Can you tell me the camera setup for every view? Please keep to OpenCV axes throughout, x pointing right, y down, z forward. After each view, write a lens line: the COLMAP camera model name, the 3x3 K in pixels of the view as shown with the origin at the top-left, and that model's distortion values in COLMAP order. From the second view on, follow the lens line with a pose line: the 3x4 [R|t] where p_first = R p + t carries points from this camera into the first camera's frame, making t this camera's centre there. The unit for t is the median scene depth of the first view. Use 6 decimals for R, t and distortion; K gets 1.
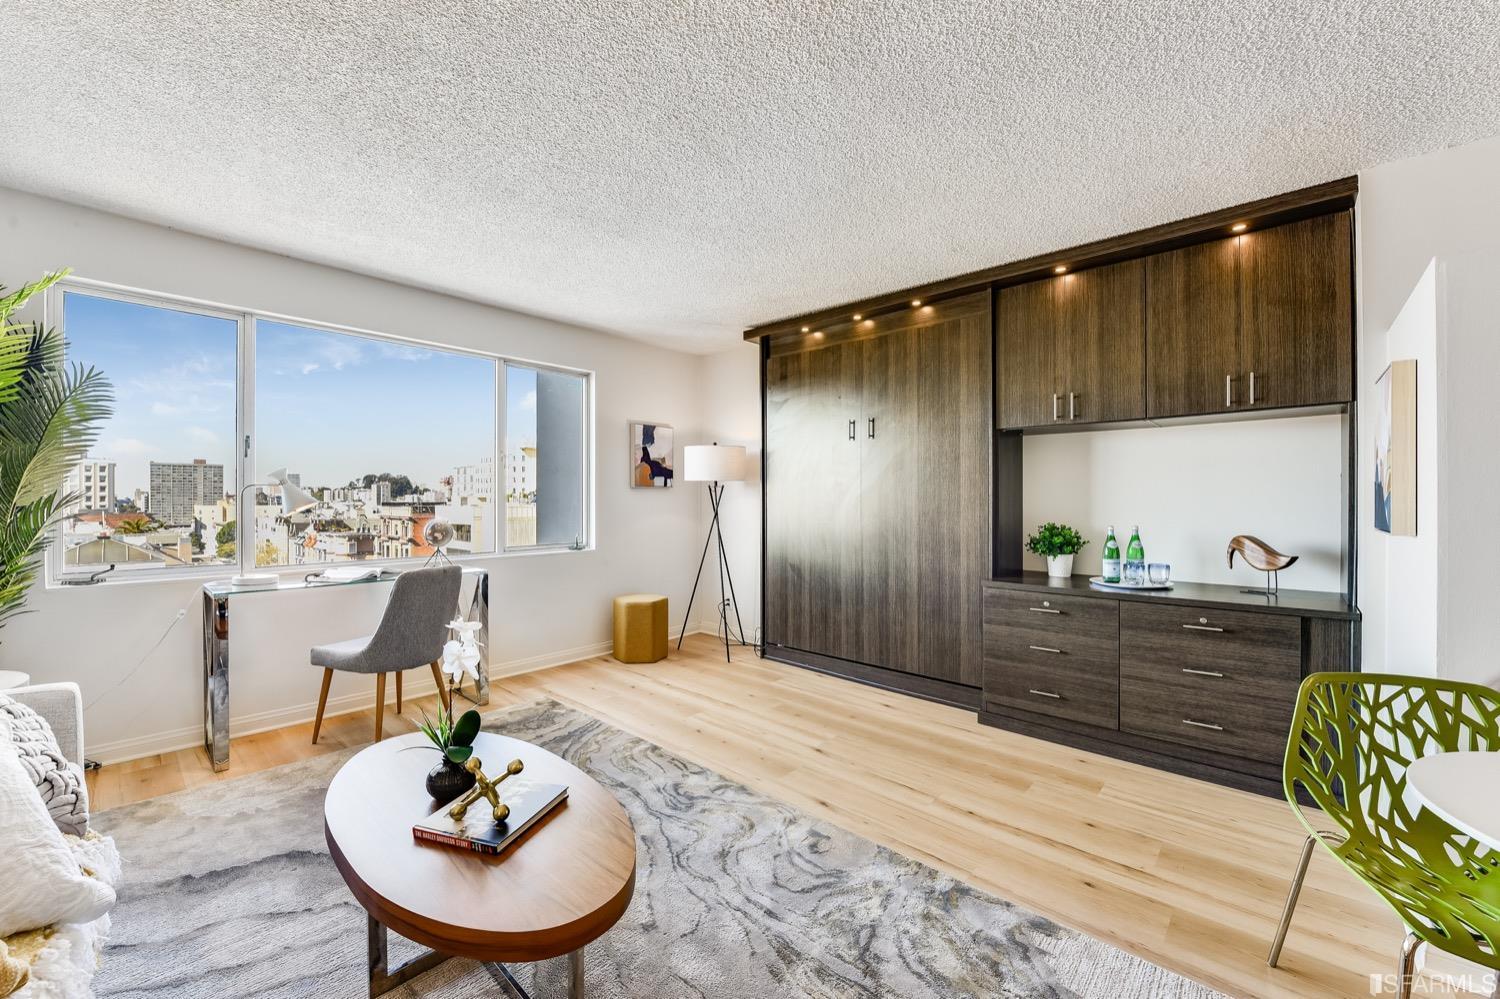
lens RADIAL K [[592.2, 0, 750.0], [0, 592.2, 499.5], [0, 0, 1]] dist [-0.013825, 0.000008]
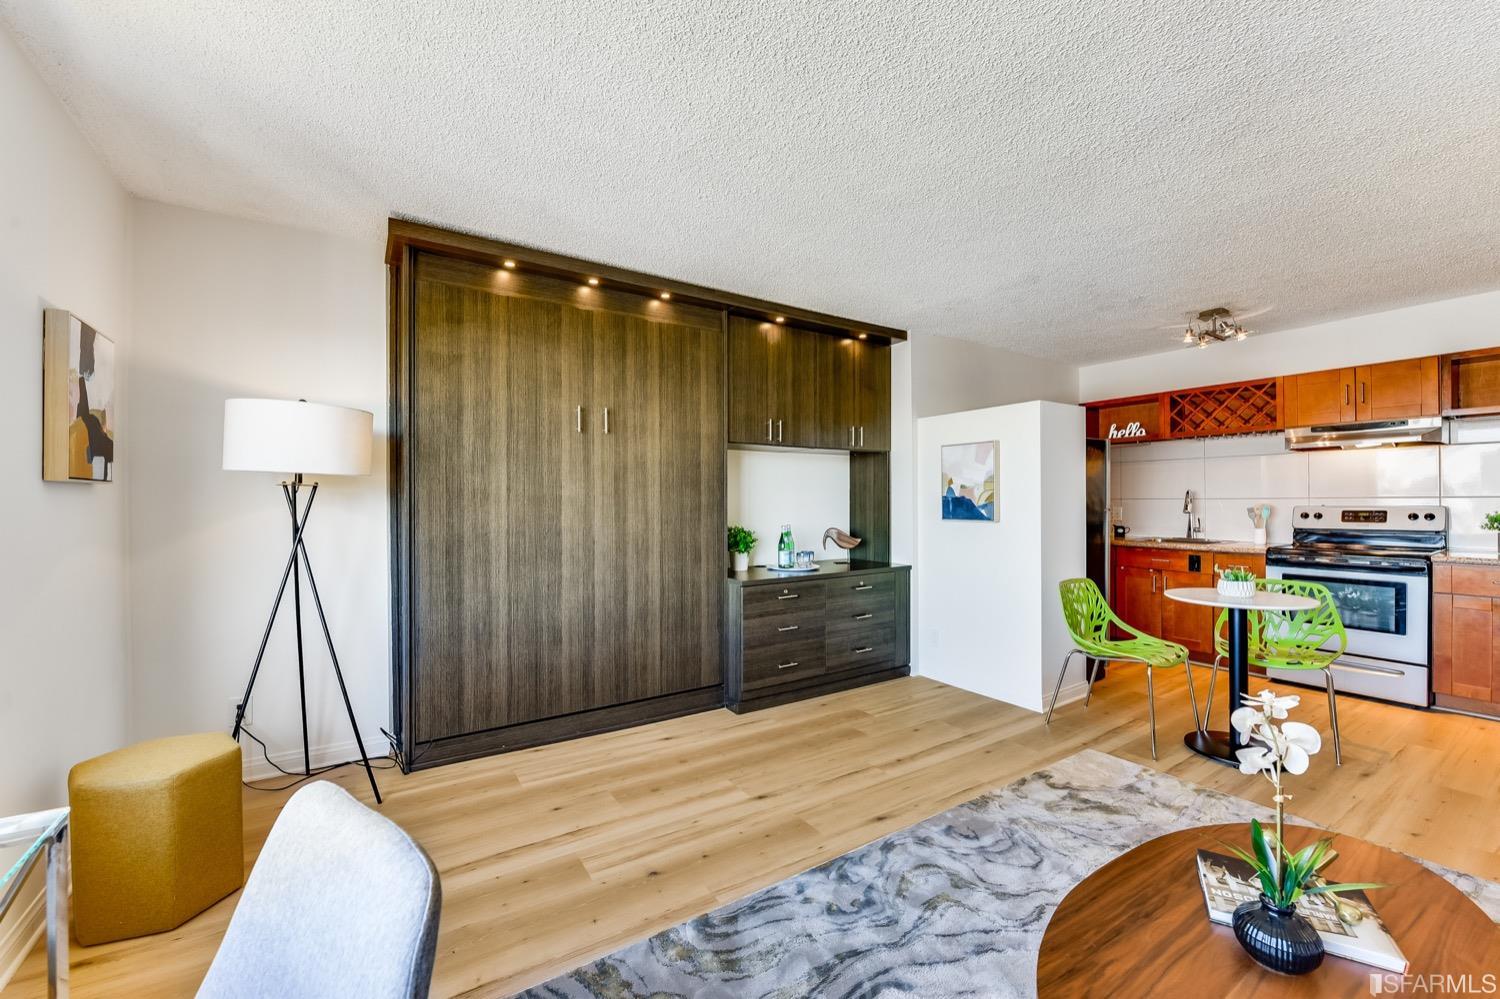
lens RADIAL K [[604.2, 0, 751.7], [0, 604.2, 492.3], [0, 0, 1]] dist [0.000064, -0.000007]
pose [[0.240865, 0.003948, 0.970551, -0.634092], [-0.006577, 0.999975, -0.002436, -0.022486], [-0.970536, -0.005797, 0.240885, 0.665220]]
